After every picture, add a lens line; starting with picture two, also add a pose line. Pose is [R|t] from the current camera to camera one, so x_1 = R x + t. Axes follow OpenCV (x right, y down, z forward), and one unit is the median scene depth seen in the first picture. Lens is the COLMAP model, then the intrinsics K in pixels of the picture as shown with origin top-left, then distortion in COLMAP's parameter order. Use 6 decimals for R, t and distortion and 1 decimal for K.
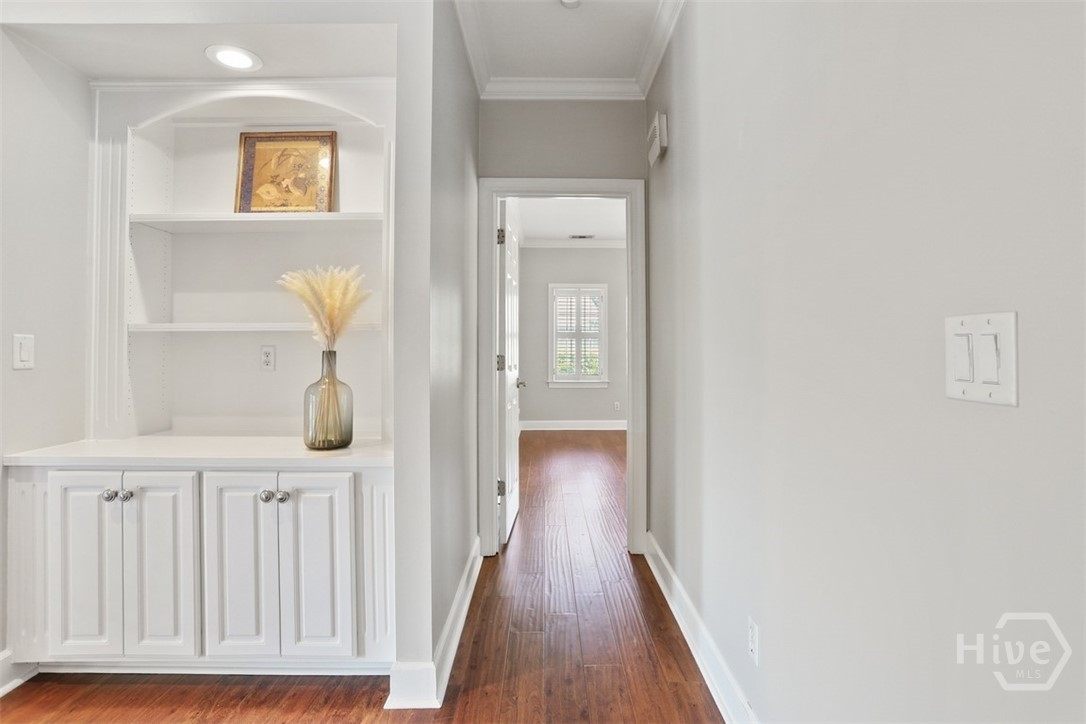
lens RADIAL K [[529.0, 0, 542.4], [0, 529.0, 344.5], [0, 0, 1]] dist [0.000058, -0.000003]
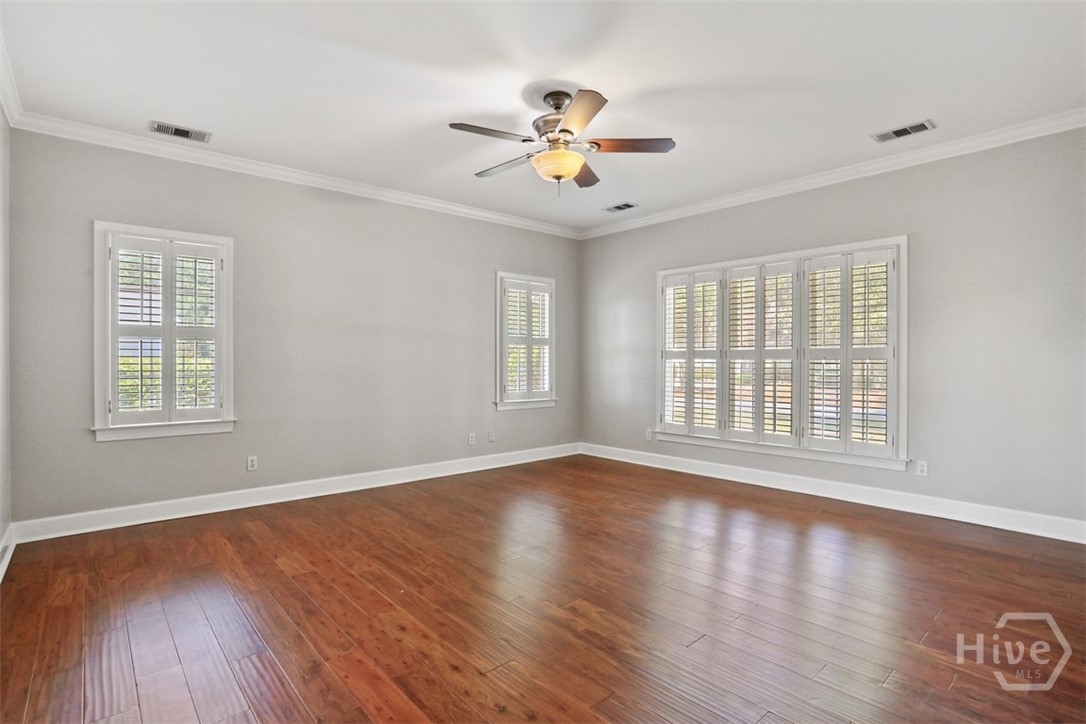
lens RADIAL K [[541.8, 0, 543.0], [0, 541.8, 362.0], [0, 0, 1]] dist [-0.029253, 0.000119]
pose [[0.761774, -0.002921, 0.647836, 0.010504], [-0.003627, 0.999955, 0.008773, 0.002489], [-0.647832, -0.009033, 0.761729, 0.394095]]
